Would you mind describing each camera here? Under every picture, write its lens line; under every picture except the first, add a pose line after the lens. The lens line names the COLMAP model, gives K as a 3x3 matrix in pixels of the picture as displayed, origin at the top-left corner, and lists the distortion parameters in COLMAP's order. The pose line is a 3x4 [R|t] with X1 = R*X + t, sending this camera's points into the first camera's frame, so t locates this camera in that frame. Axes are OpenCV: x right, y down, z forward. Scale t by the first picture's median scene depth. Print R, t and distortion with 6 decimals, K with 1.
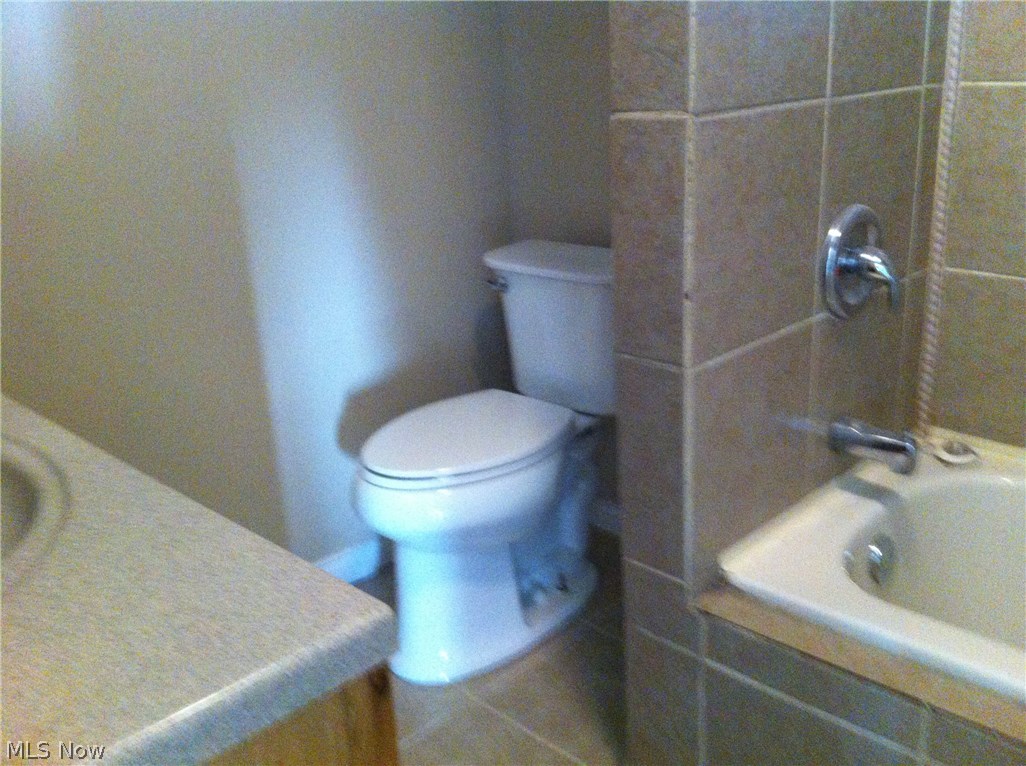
lens RADIAL K [[1018.0, 0, 518.2], [0, 1018.0, 380.9], [0, 0, 1]] dist [0.139656, -0.277890]
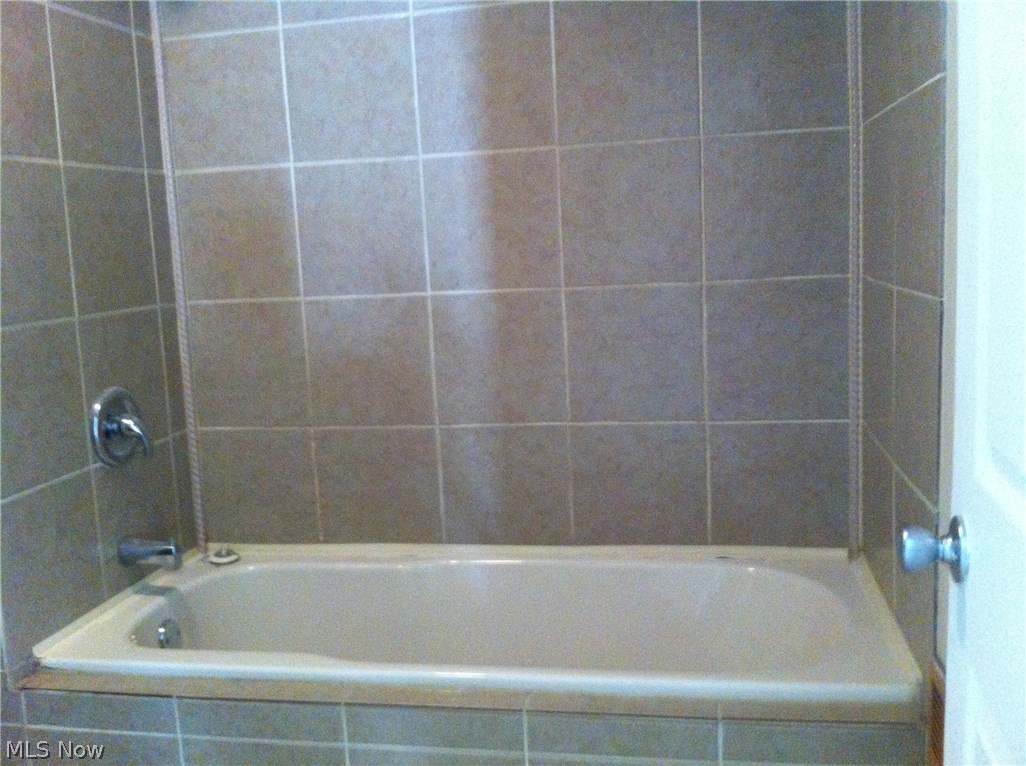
lens RADIAL K [[1018.0, 0, 518.2], [0, 1018.0, 380.9], [0, 0, 1]] dist [0.139656, -0.277890]
pose [[0.829274, -0.073629, 0.553970, -0.001241], [0.178145, 0.974397, -0.137168, 0.118040], [-0.529687, 0.212437, 0.821159, -0.478911]]
